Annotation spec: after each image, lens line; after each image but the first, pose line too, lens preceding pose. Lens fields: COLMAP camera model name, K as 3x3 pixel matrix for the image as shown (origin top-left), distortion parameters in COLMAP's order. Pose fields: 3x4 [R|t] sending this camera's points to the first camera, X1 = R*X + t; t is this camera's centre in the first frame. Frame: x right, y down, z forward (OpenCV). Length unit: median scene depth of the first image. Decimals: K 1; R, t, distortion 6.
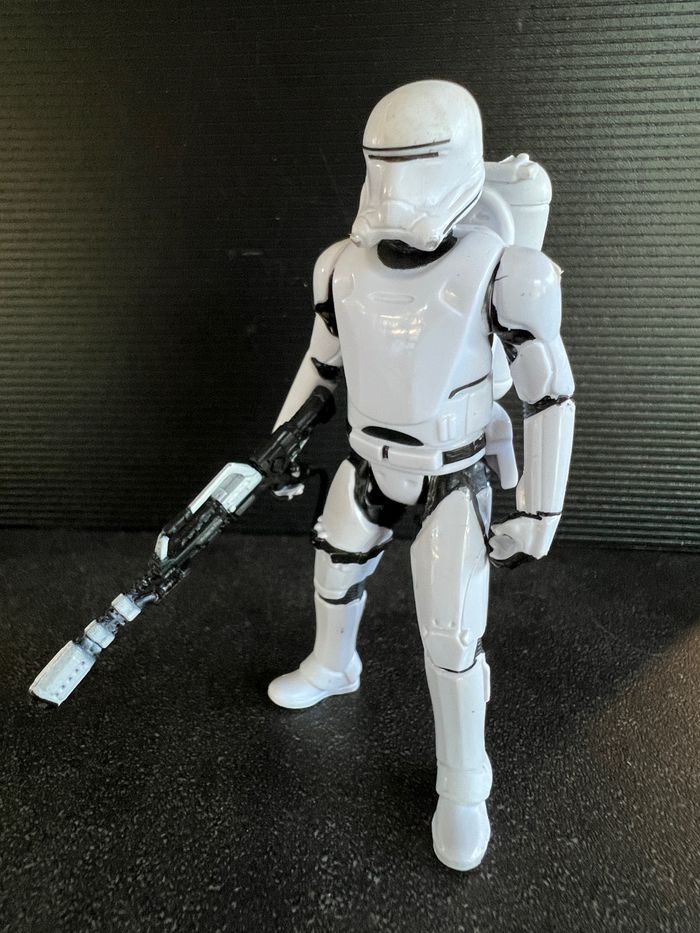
lens RADIAL K [[559.8, 0, 271.8], [0, 559.8, 427.7], [0, 0, 1]] dist [-0.018557, 0.007398]
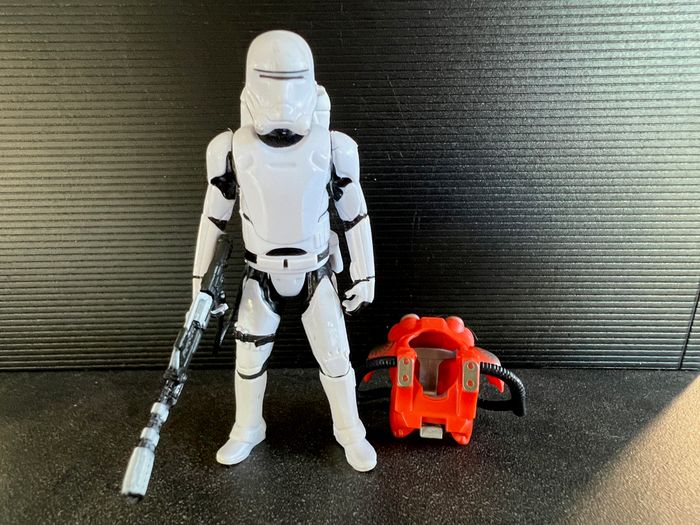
lens RADIAL K [[416.8, 0, 318.4], [0, 416.8, 318.9], [0, 0, 1]] dist [-0.015966, 0.005592]
pose [[0.998174, -0.024248, 0.055316, -0.183228], [0.023284, 0.999567, 0.018006, 0.079153], [-0.055729, -0.016685, 0.998307, -0.002897]]
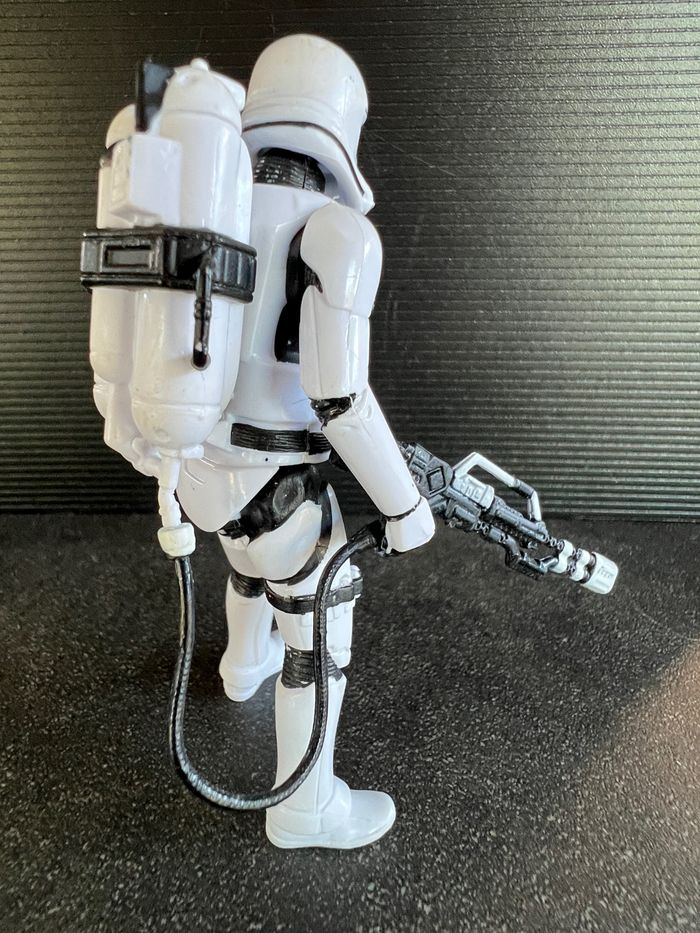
lens RADIAL K [[559.8, 0, 302.3], [0, 559.8, 437.5], [0, 0, 1]] dist [-0.018557, 0.007398]
pose [[0.999177, -0.018664, 0.036014, -0.027696], [0.014791, 0.994367, 0.104958, -0.055522], [-0.037770, -0.104339, 0.993824, 0.099561]]
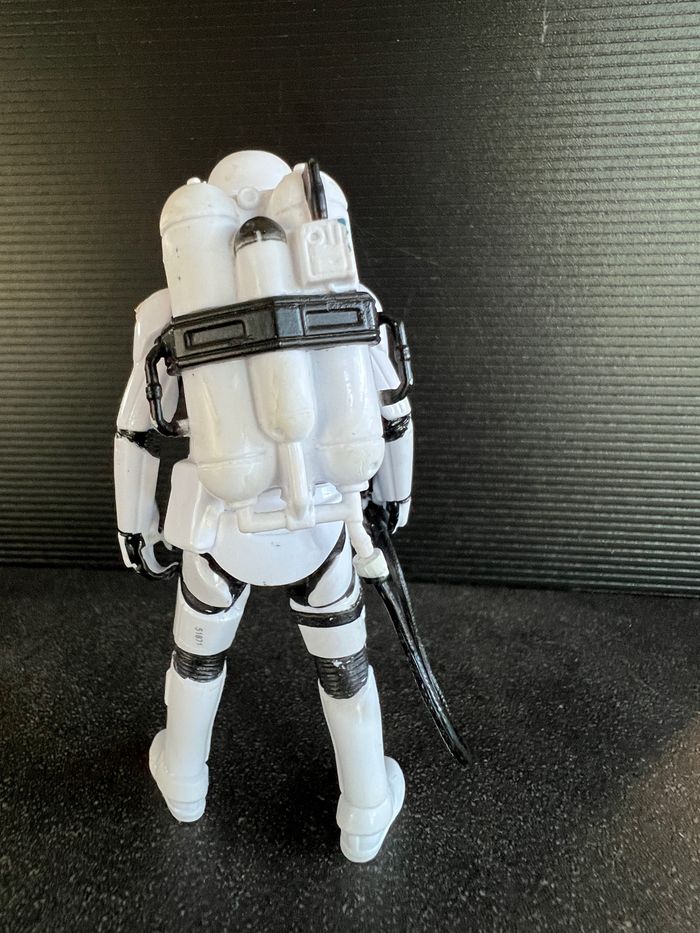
lens RADIAL K [[559.8, 0, 271.2], [0, 559.8, 426.4], [0, 0, 1]] dist [-0.018557, 0.007398]
pose [[0.999695, 0.005628, -0.024036, -0.017653], [-0.007210, 0.997777, -0.066247, -0.007656], [0.023609, 0.066400, 0.997514, 0.013439]]
